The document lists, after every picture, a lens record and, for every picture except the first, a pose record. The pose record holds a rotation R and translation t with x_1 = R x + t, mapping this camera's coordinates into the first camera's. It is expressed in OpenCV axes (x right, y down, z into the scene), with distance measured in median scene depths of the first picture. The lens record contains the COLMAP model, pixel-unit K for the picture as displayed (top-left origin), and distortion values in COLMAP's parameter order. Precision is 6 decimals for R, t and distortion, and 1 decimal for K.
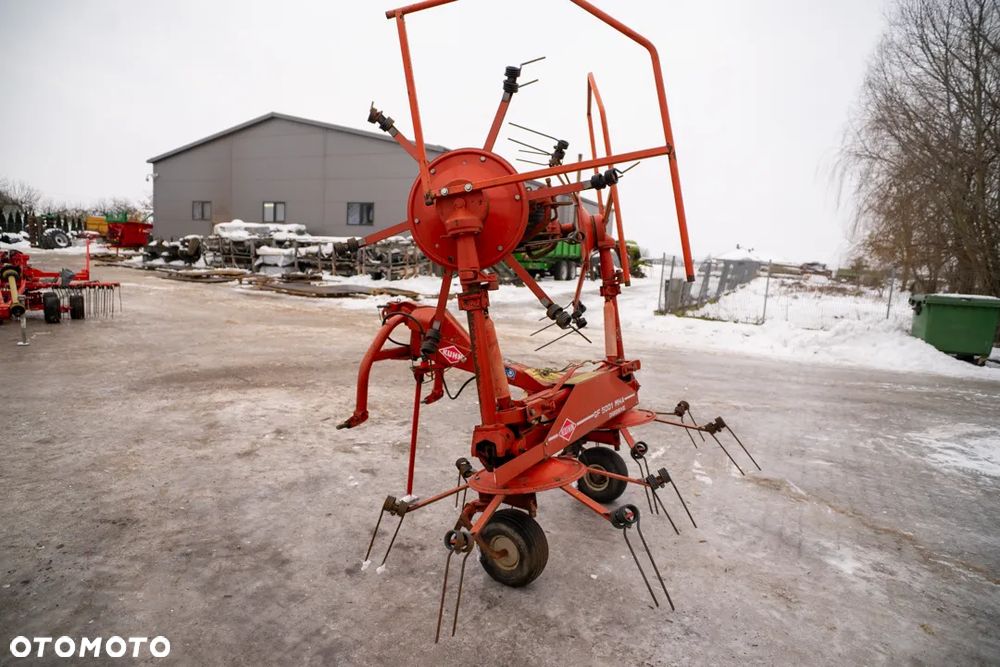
lens RADIAL K [[587.9, 0, 494.0], [0, 587.9, 329.7], [0, 0, 1]] dist [-0.073745, 0.057160]
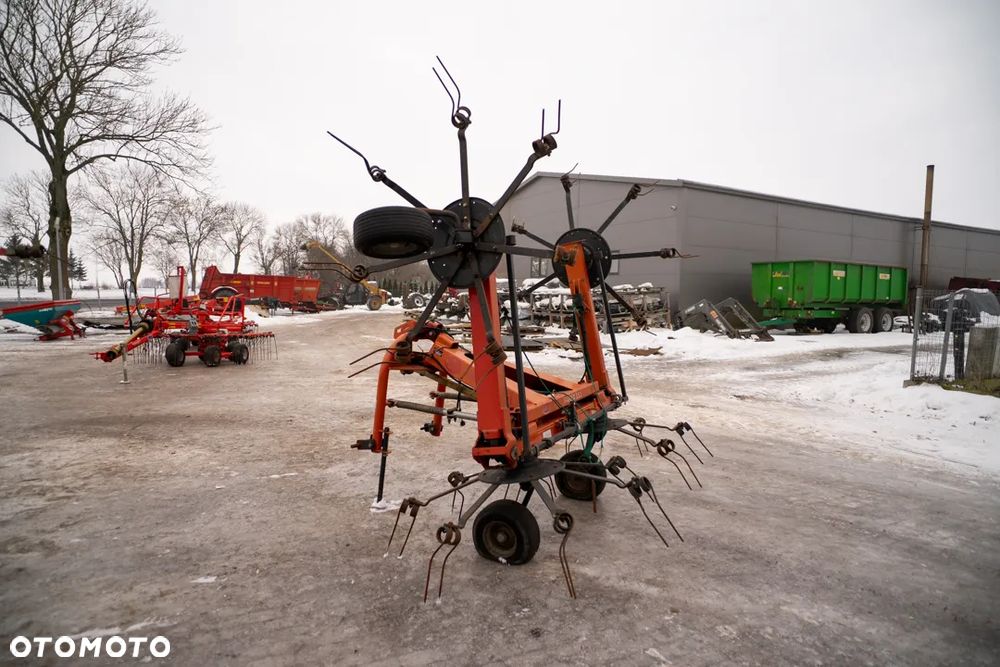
lens RADIAL K [[587.9, 0, 494.5], [0, 587.9, 331.7], [0, 0, 1]] dist [-0.073745, 0.057160]
pose [[0.814283, -0.005349, -0.580443, 0.184320], [-0.047138, 0.996046, -0.075308, -0.009445], [0.578550, 0.088683, 0.810811, 0.154783]]
